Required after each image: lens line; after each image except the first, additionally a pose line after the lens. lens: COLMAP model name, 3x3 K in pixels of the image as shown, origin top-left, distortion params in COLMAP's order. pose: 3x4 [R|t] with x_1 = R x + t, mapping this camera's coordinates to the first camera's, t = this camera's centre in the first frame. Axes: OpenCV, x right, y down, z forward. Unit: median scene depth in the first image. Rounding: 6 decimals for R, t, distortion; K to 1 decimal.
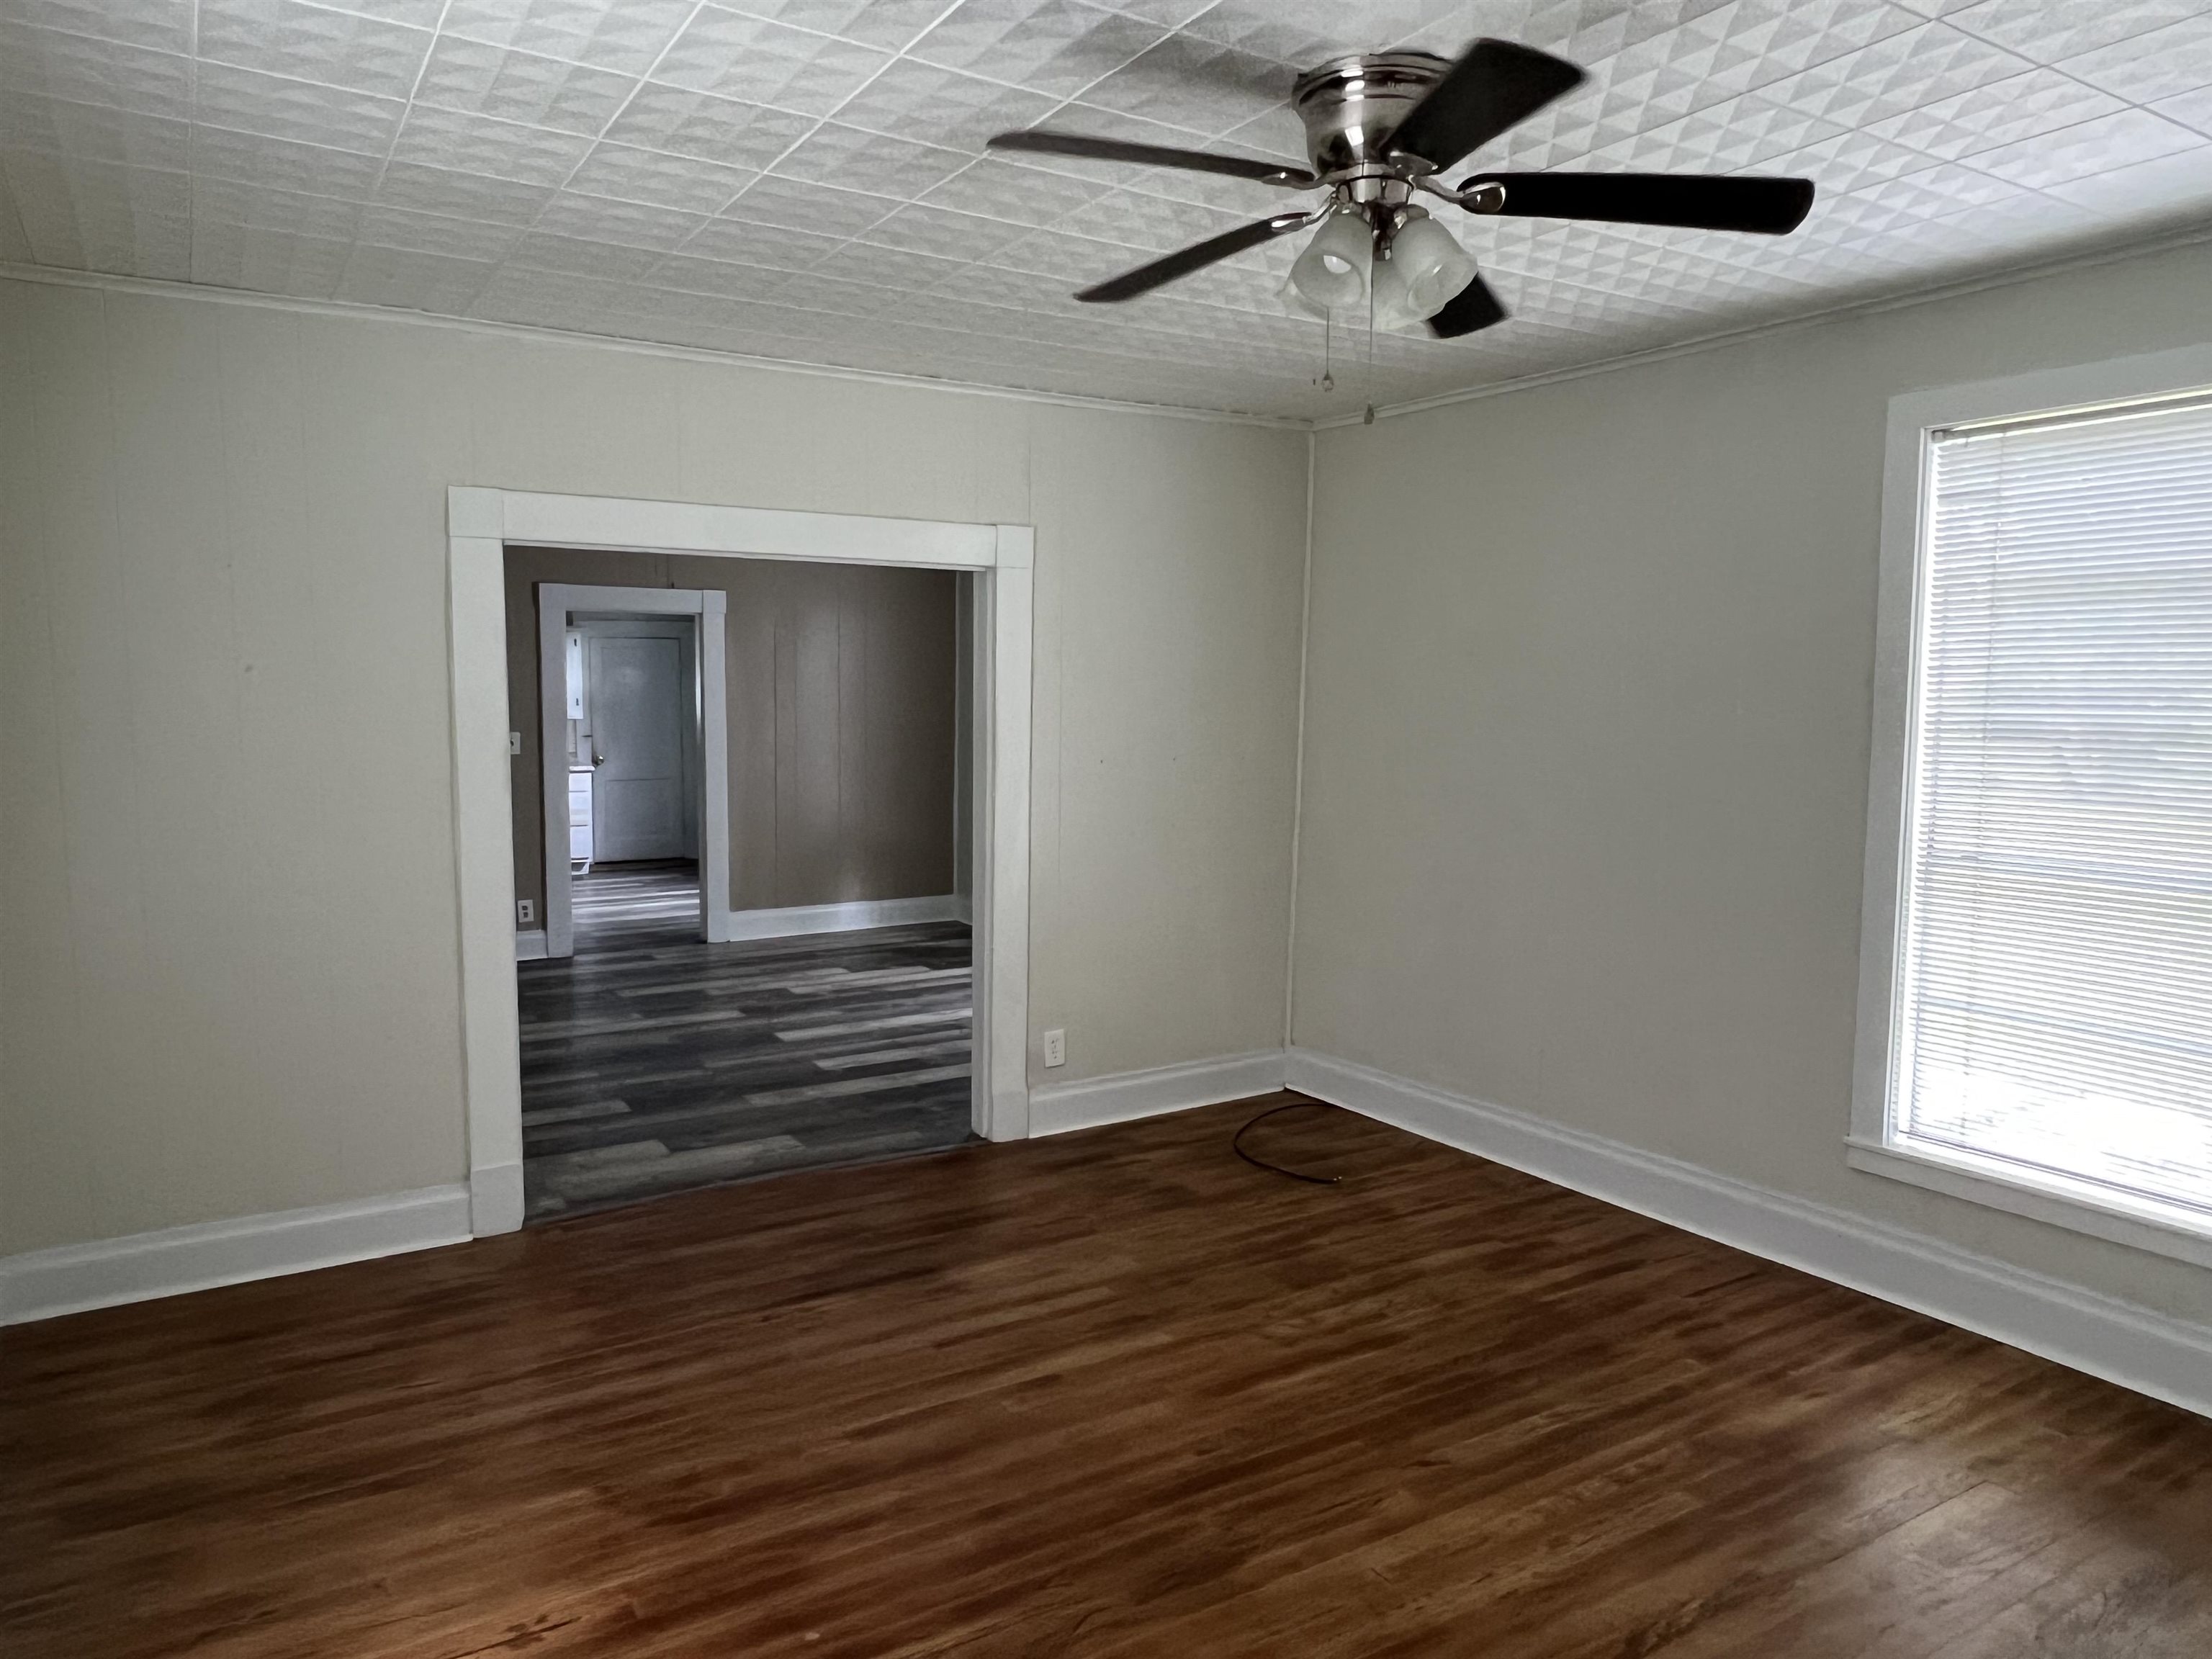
lens RADIAL K [[1466.4, 0, 1106.5], [0, 1466.4, 822.2], [0, 0, 1]] dist [0.002820, 0.001479]
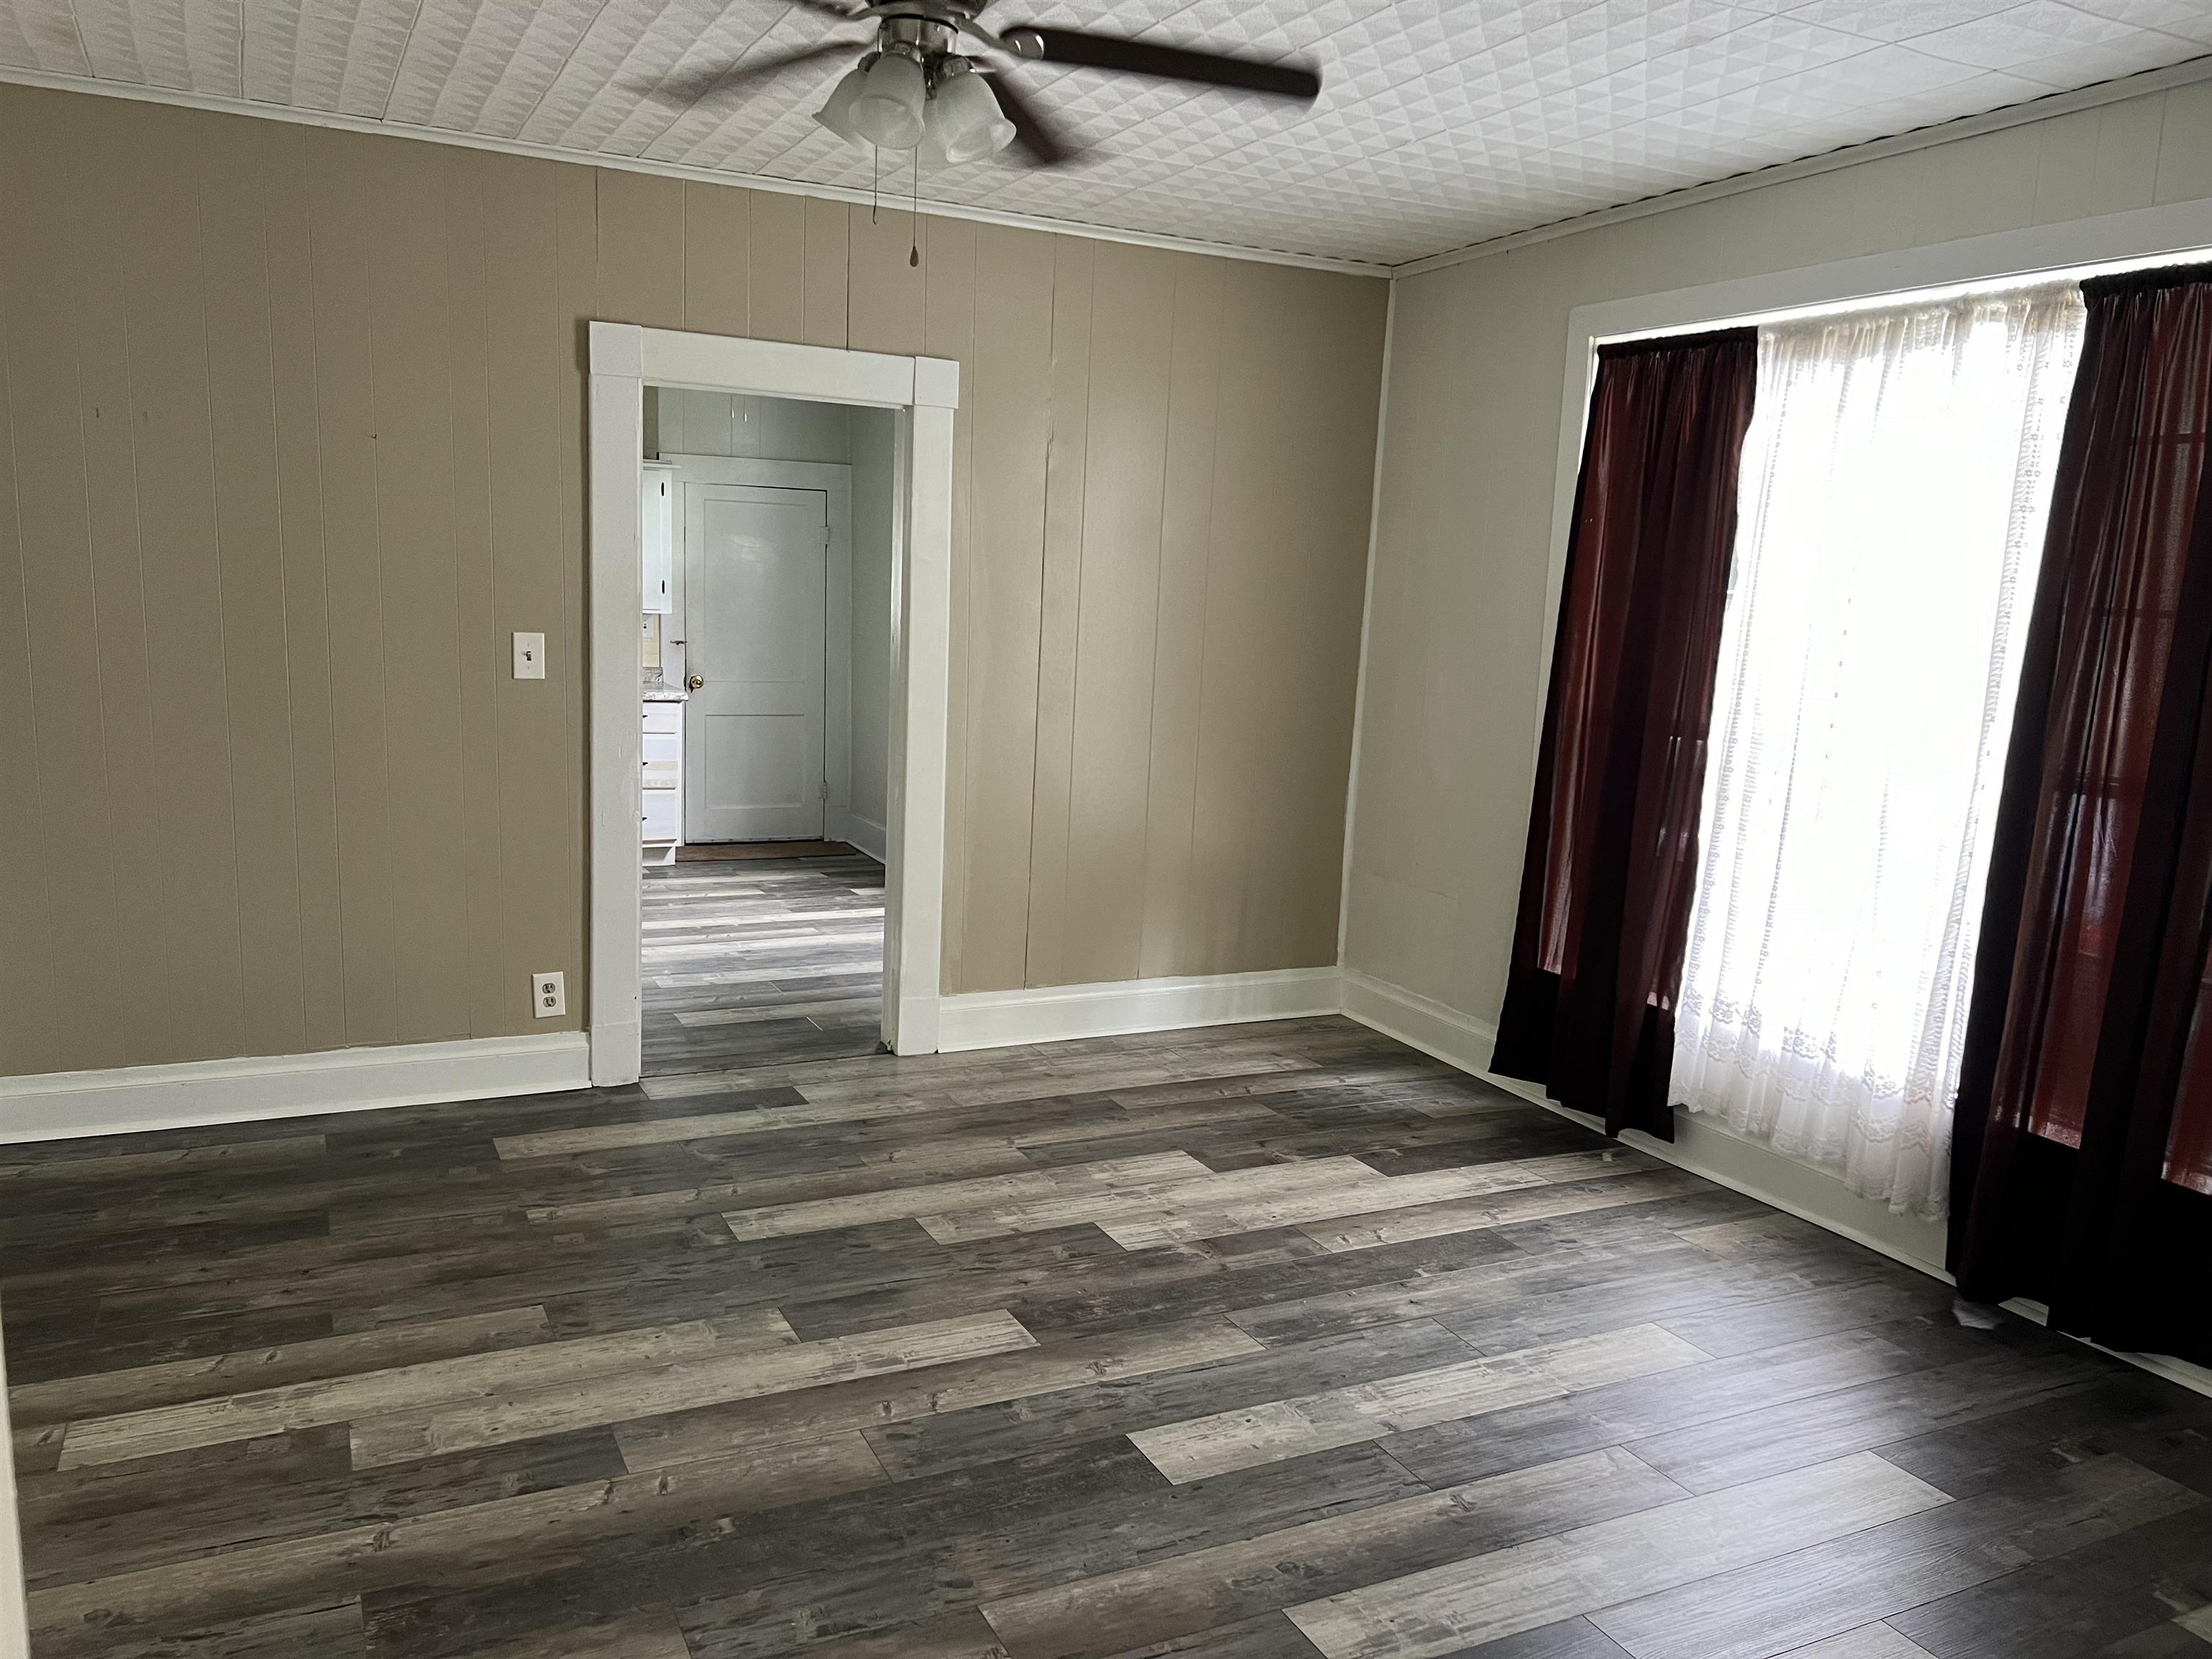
lens RADIAL K [[1676.7, 0, 1105.6], [0, 1676.7, 833.8], [0, 0, 1]] dist [0.010876, 0.004936]
pose [[0.995263, 0.046895, -0.085158, -0.151206], [-0.042947, 0.997942, 0.047616, -0.026561], [0.087216, -0.043733, 0.995229, 0.420411]]
